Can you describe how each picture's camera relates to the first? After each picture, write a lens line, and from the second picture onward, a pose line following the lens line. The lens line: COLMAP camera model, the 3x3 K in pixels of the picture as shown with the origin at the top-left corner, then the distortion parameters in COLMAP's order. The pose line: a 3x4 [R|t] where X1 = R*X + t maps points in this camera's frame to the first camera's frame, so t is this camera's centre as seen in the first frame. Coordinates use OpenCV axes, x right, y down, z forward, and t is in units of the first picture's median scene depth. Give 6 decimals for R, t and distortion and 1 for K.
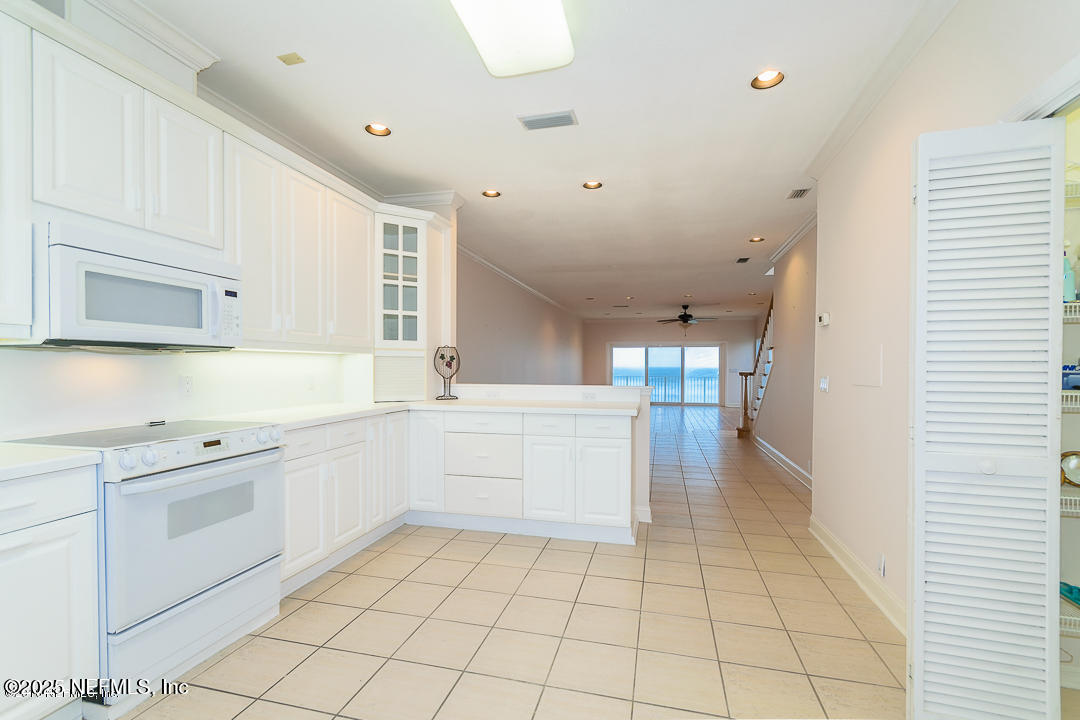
lens RADIAL K [[479.3, 0, 535.3], [0, 479.3, 377.6], [0, 0, 1]] dist [0.001509, 0.000216]
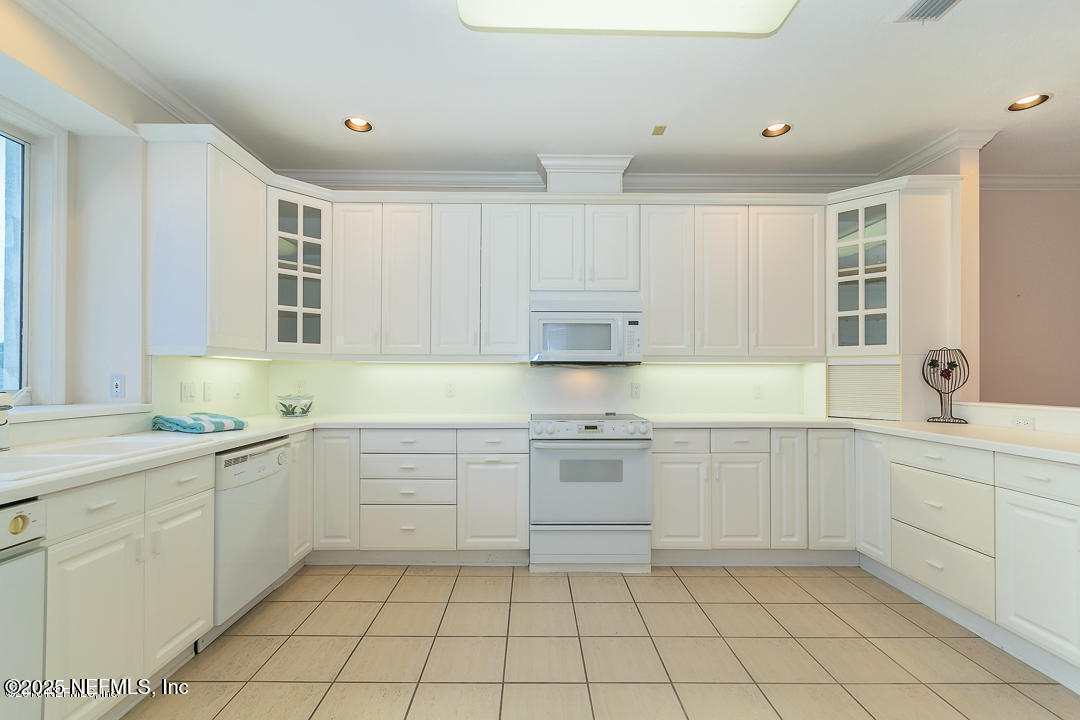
lens RADIAL K [[479.3, 0, 535.3], [0, 479.3, 377.6], [0, 0, 1]] dist [0.001509, 0.000216]
pose [[0.256507, -0.002487, -0.966539, 0.413645], [-0.025962, 0.999618, -0.009462, 0.001024], [0.966194, 0.027520, 0.256345, 0.257793]]
